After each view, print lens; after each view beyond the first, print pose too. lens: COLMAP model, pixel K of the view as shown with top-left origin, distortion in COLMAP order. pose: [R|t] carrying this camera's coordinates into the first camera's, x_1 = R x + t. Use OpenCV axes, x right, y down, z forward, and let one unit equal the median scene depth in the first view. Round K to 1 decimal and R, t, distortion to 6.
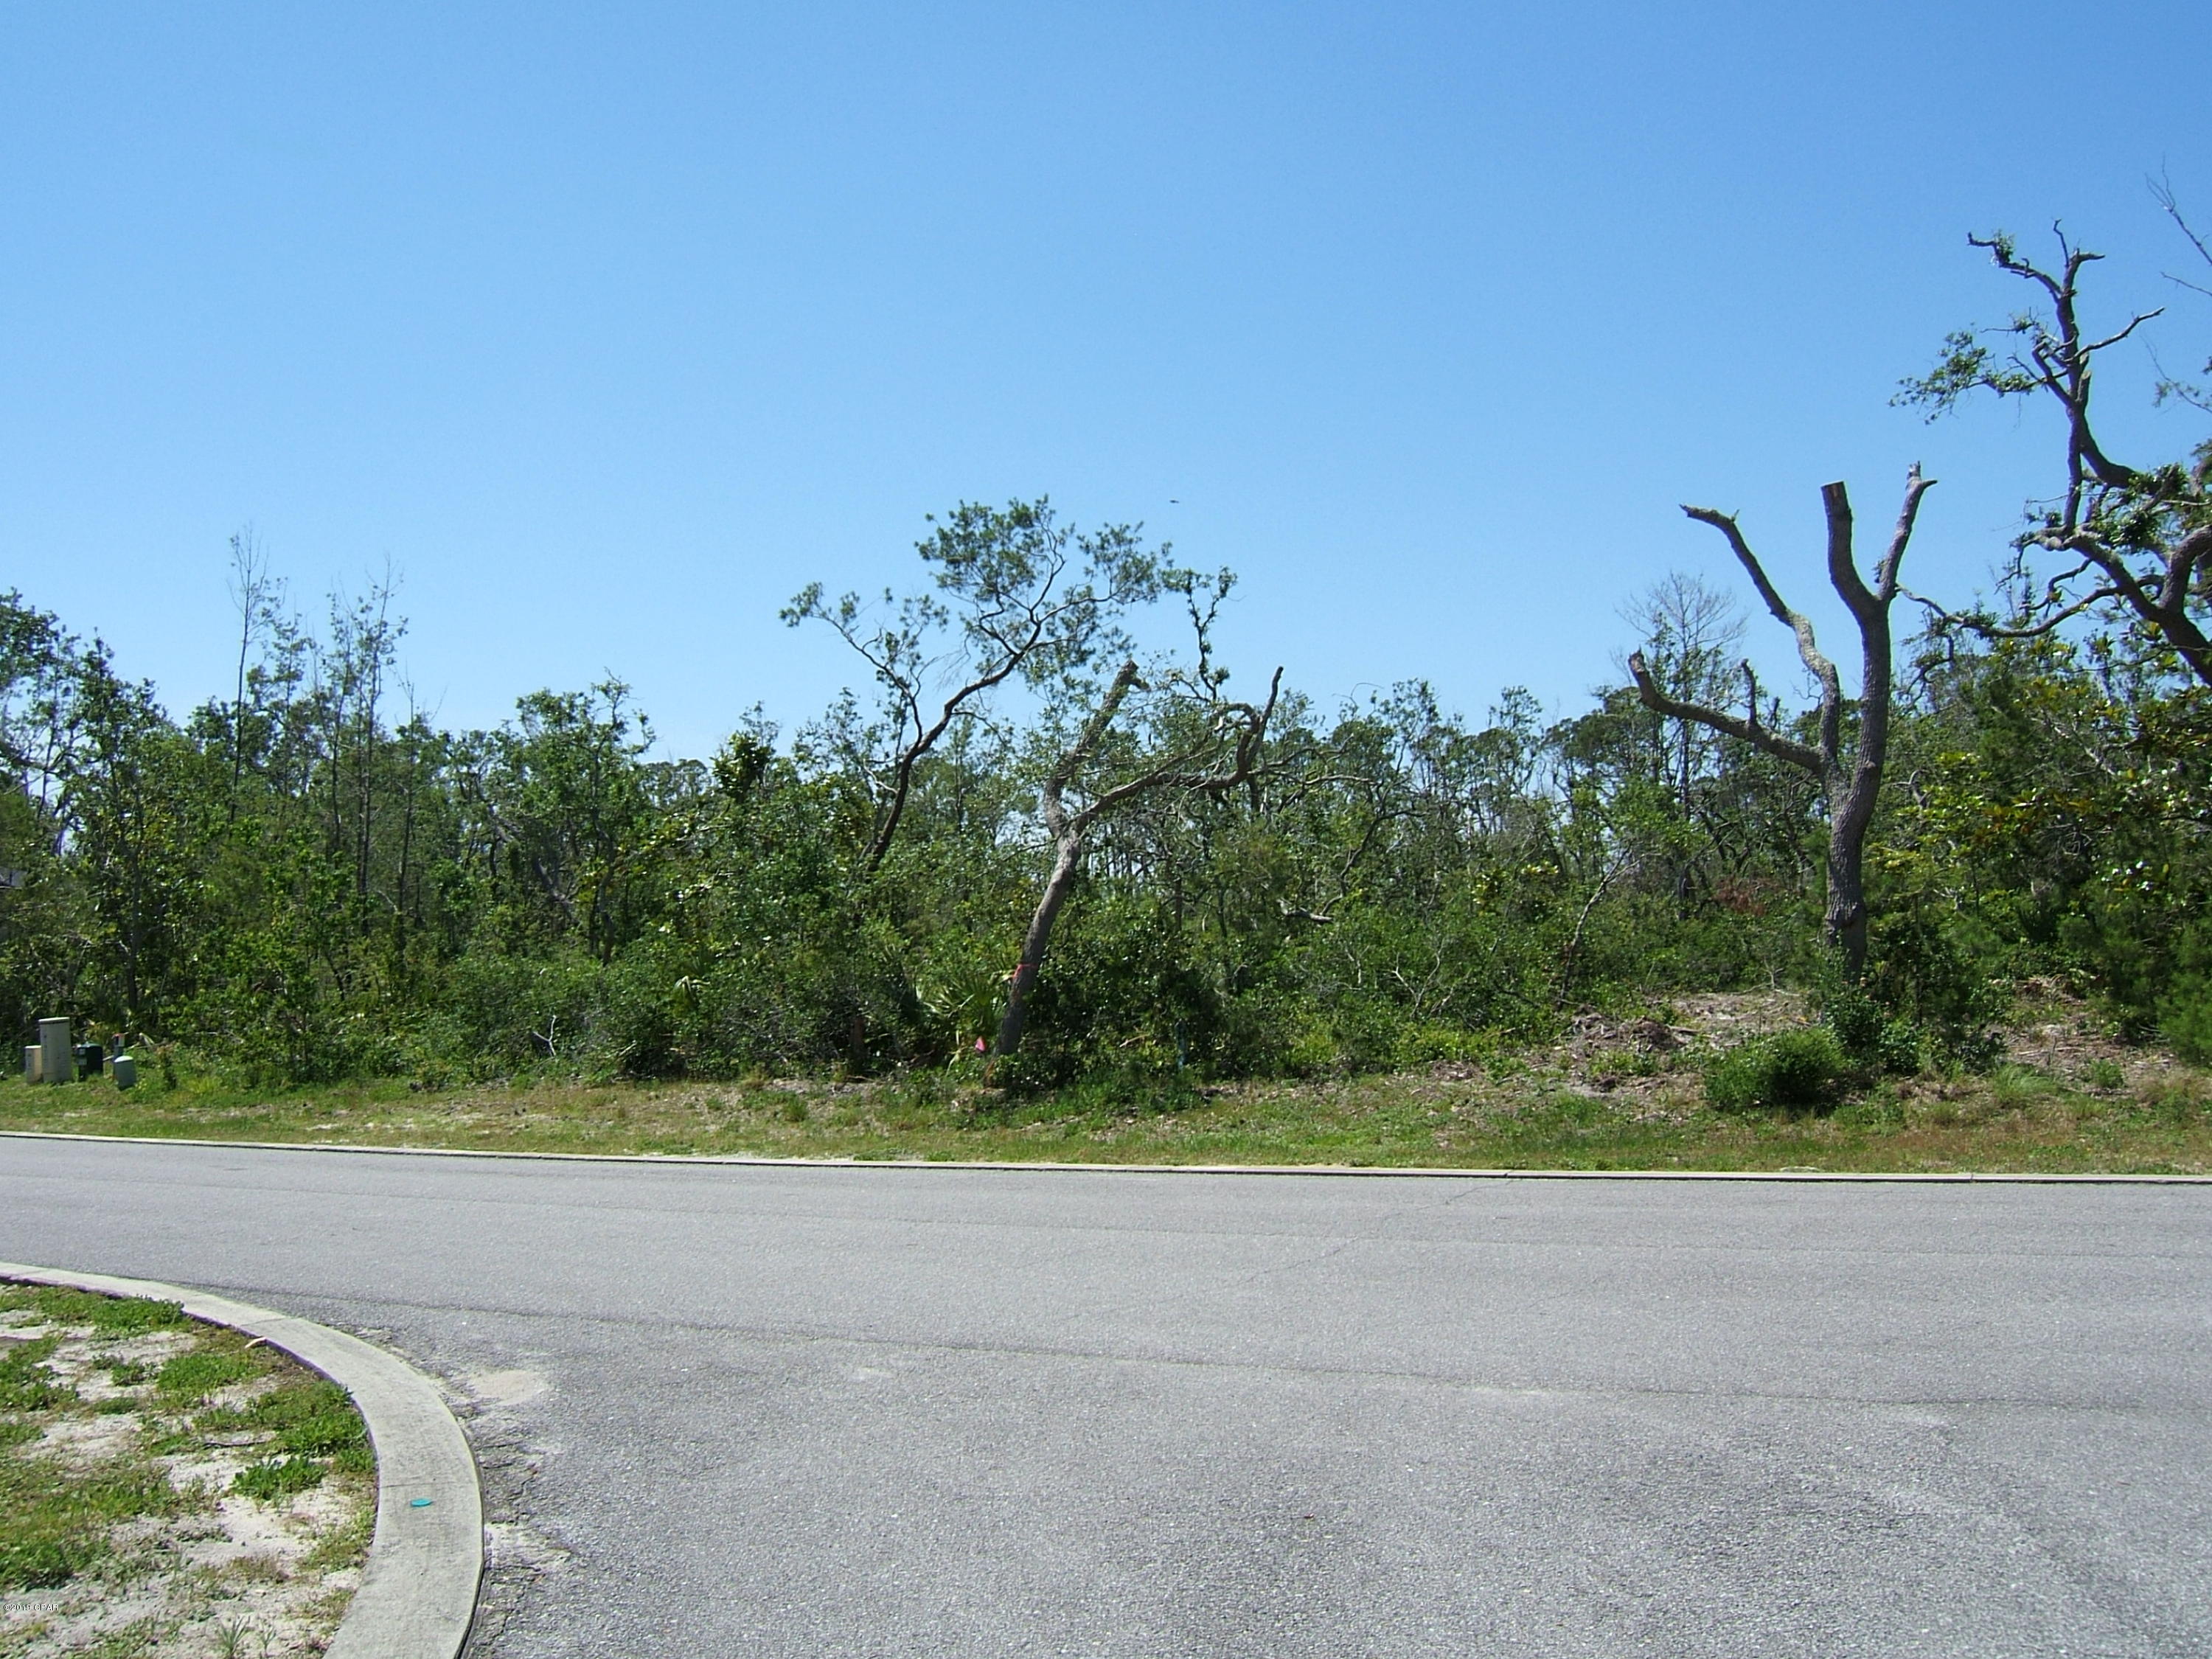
lens RADIAL K [[2079.3, 0, 1106.0], [0, 2079.3, 829.5], [0, 0, 1]] dist [-0.142508, -0.004630]
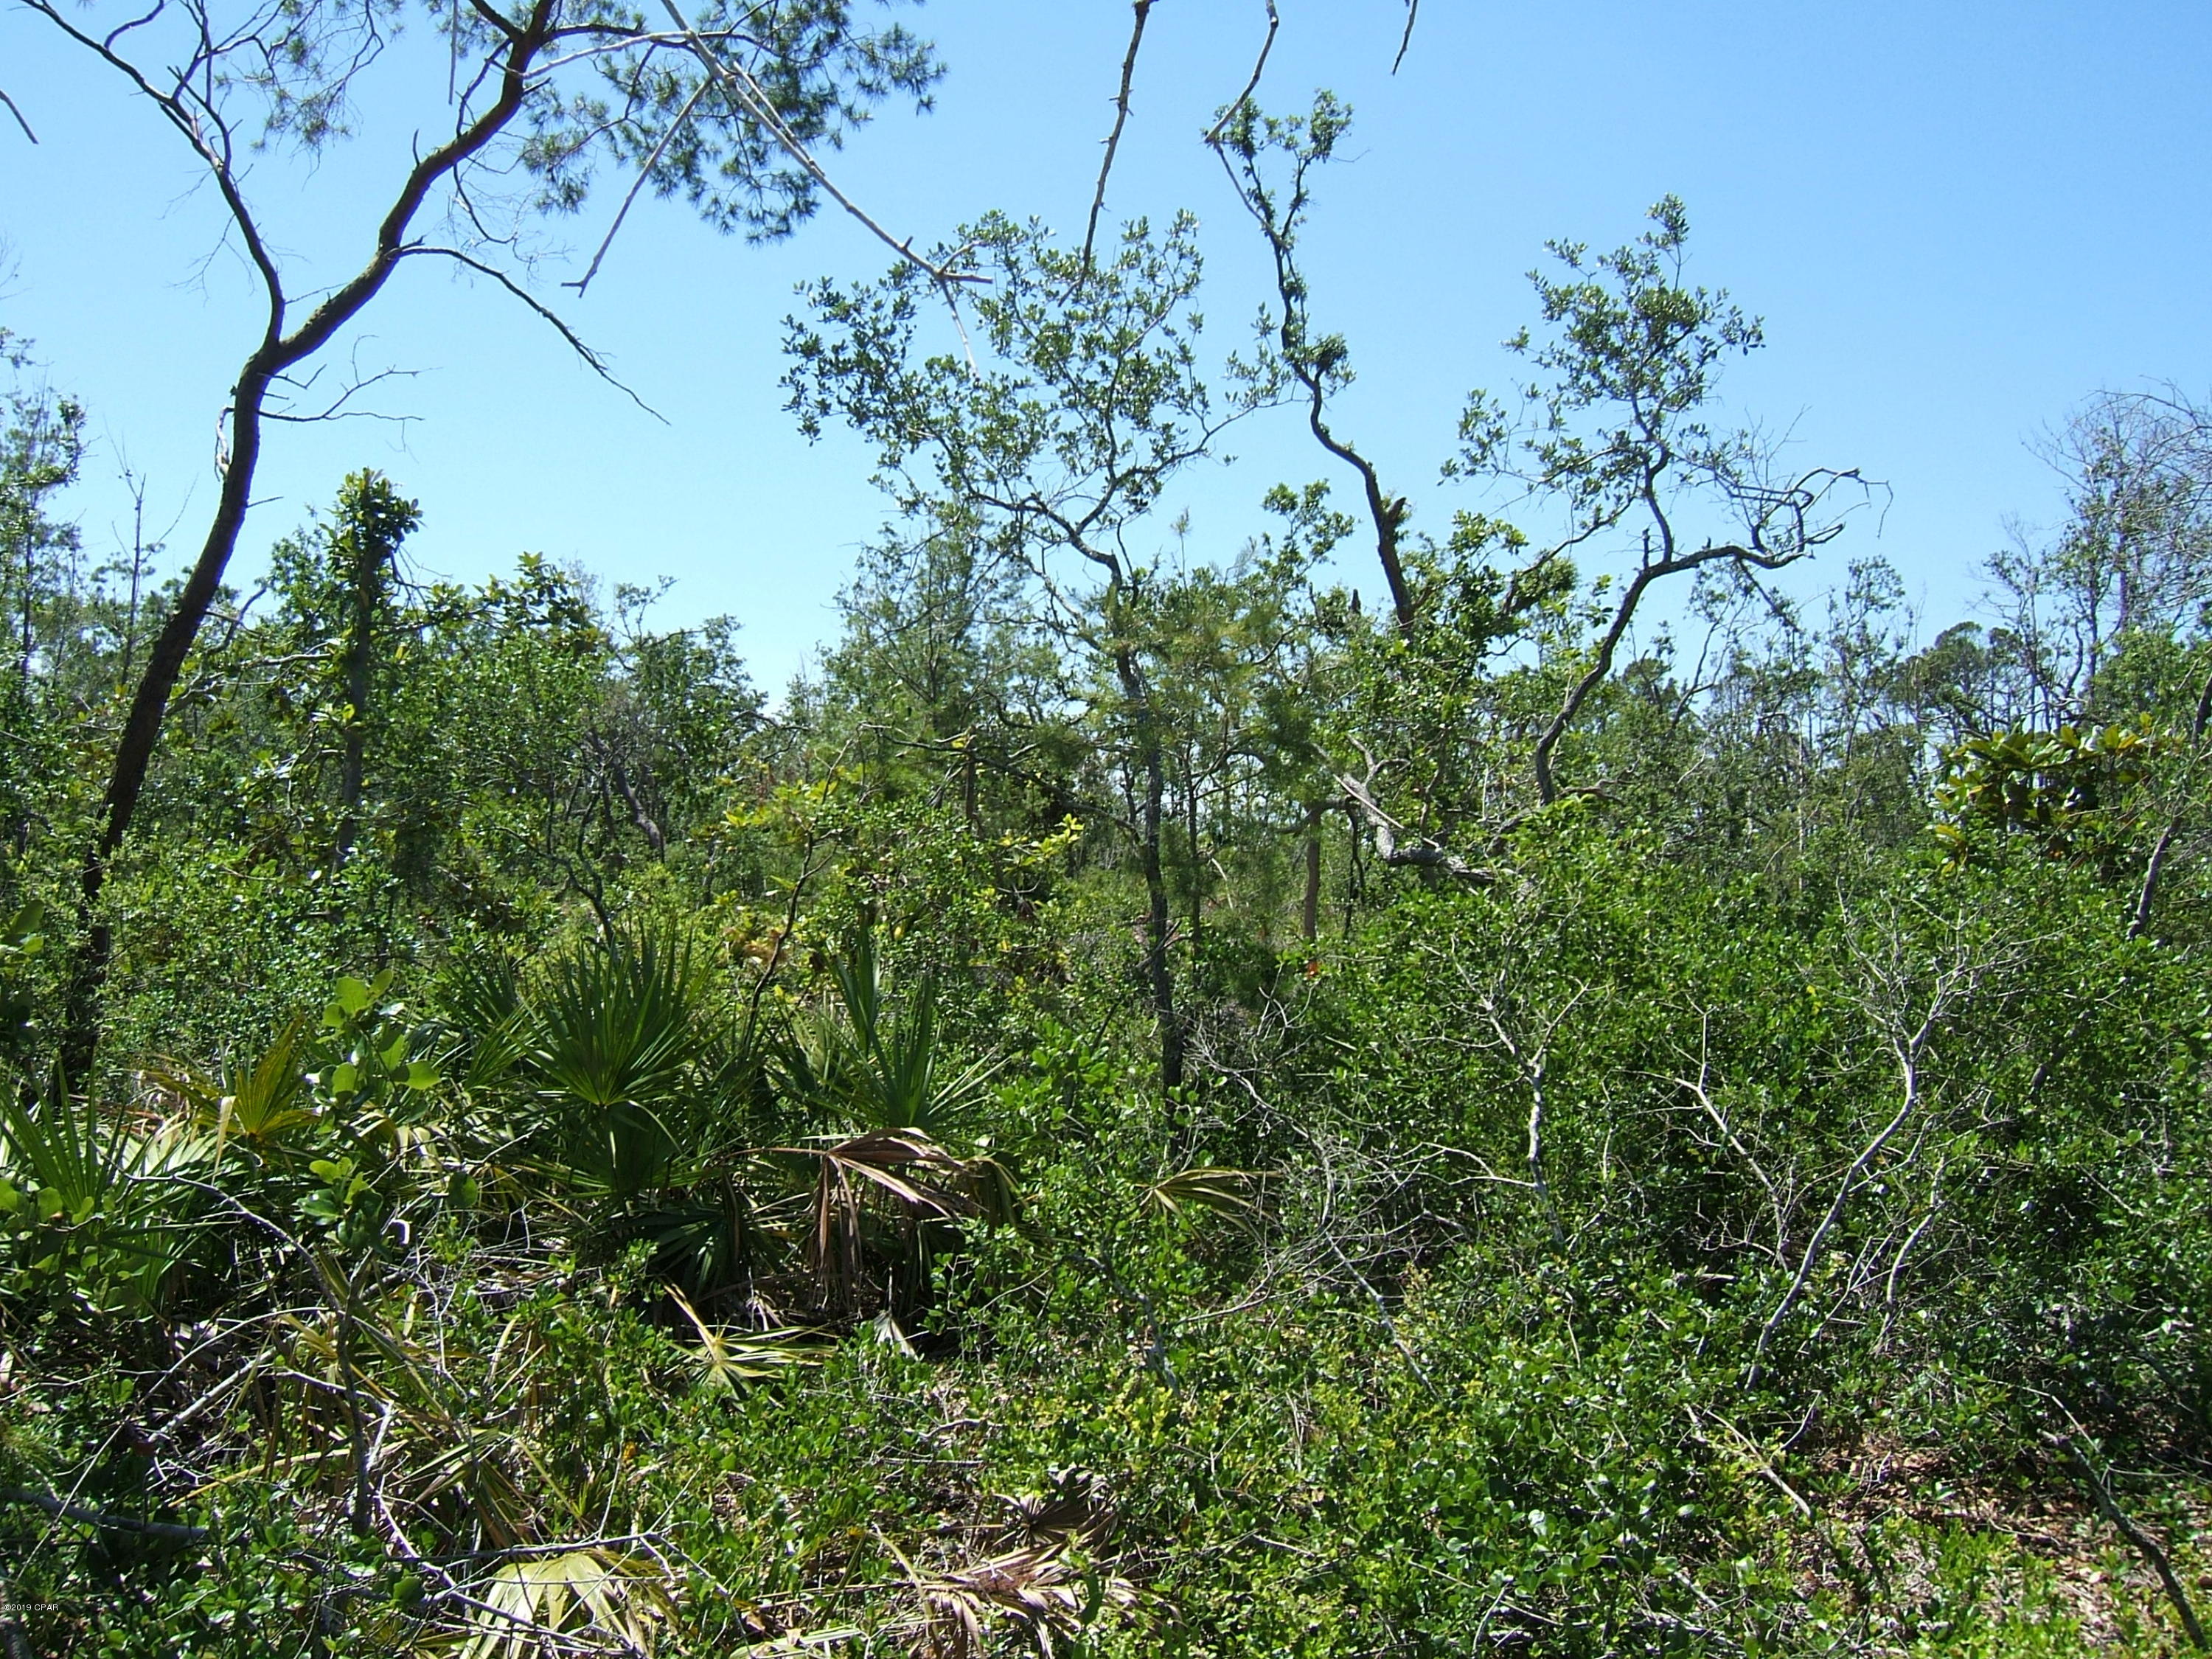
lens RADIAL K [[2079.3, 0, 1106.0], [0, 2079.3, 829.5], [0, 0, 1]] dist [-0.142508, -0.004630]
pose [[0.990130, 0.024650, -0.137965, 0.075105], [-0.021219, 0.999429, 0.026286, 0.023741], [0.138534, -0.023099, 0.990088, 0.545050]]
